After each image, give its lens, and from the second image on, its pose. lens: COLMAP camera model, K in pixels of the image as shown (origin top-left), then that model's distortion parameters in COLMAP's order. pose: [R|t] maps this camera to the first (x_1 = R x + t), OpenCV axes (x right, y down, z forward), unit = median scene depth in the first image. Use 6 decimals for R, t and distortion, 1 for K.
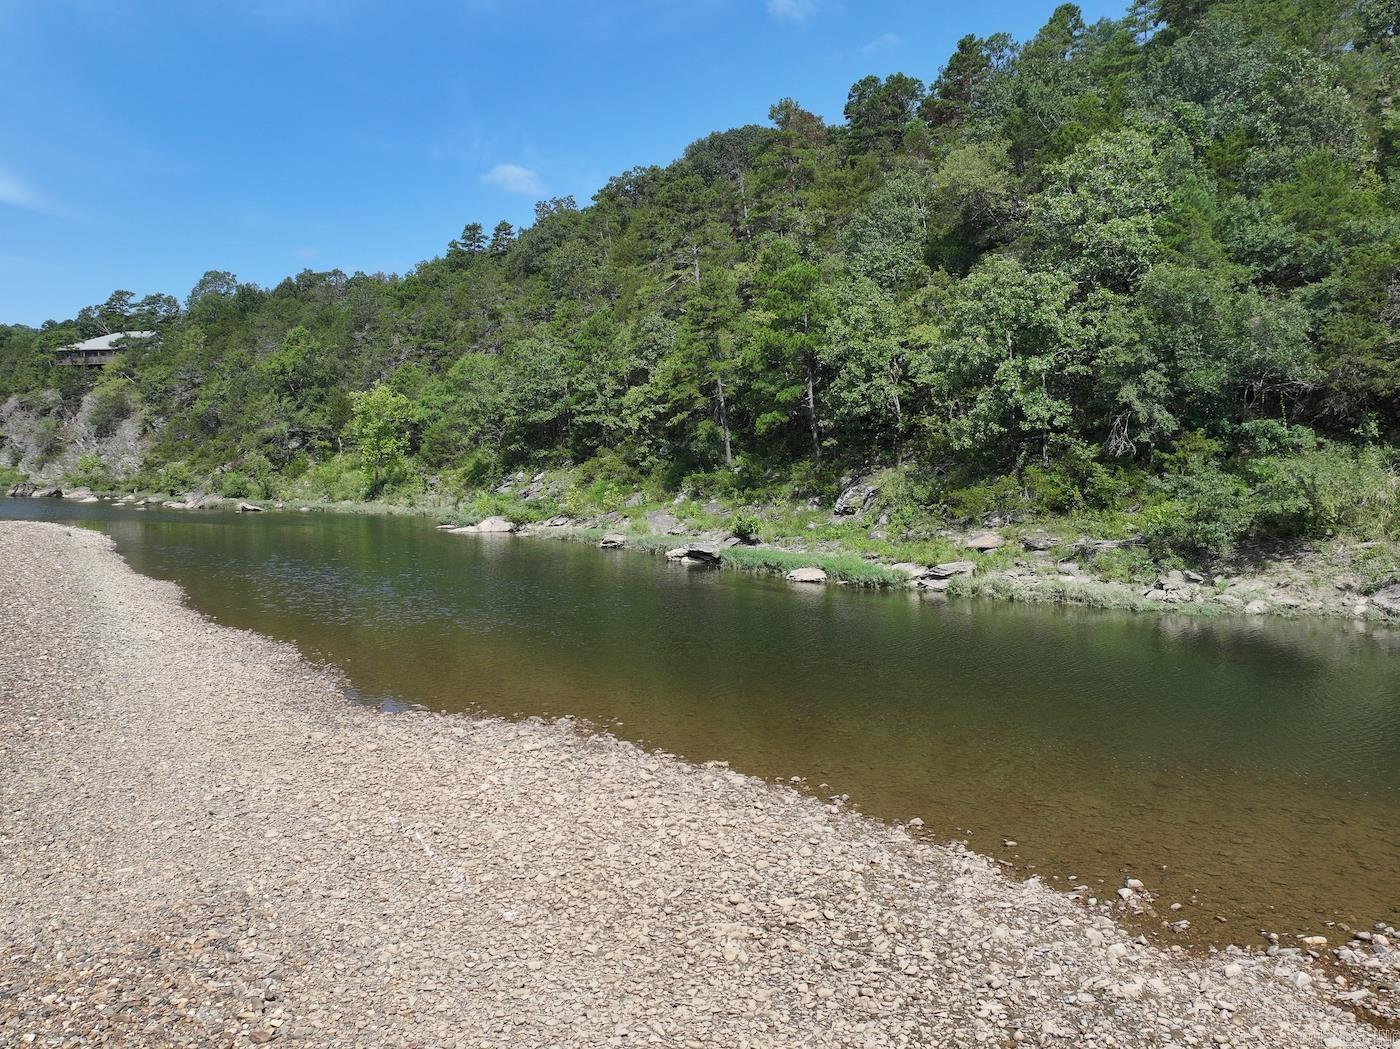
lens RADIAL K [[1084.8, 0, 700.0], [0, 1084.8, 524.5], [0, 0, 1]] dist [-0.005101, 0.012097]
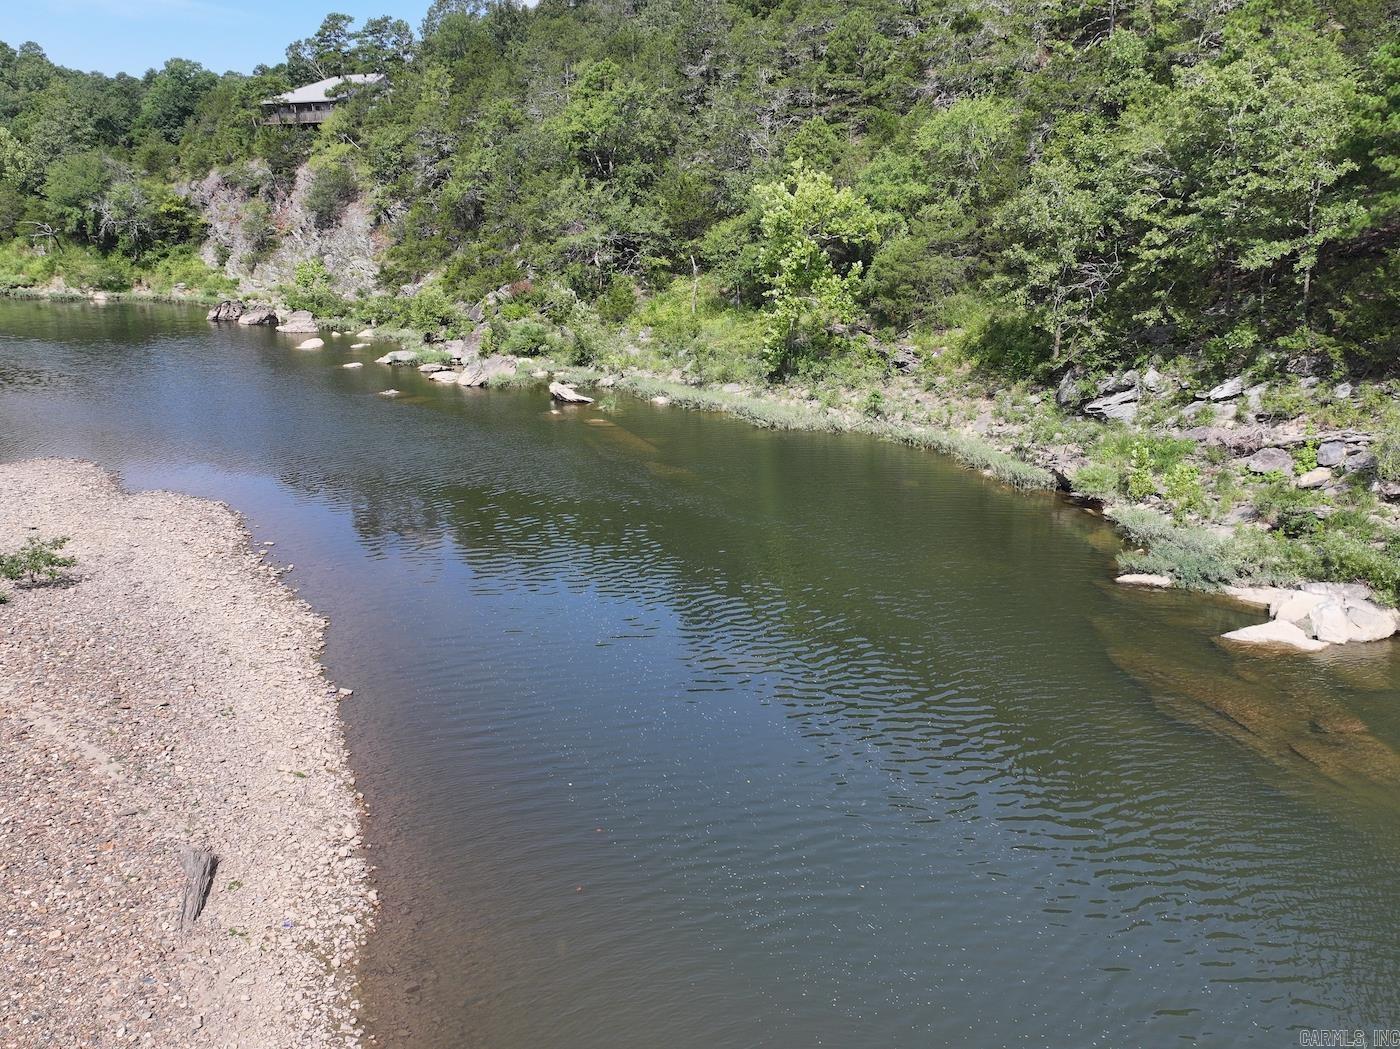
lens RADIAL K [[1084.8, 0, 700.0], [0, 1084.8, 524.5], [0, 0, 1]] dist [-0.005101, 0.012097]
pose [[0.982781, 0.051393, -0.177485, -0.163474], [-0.011119, 0.975250, 0.220827, -0.050926], [0.184442, -0.215050, 0.959028, 0.304862]]
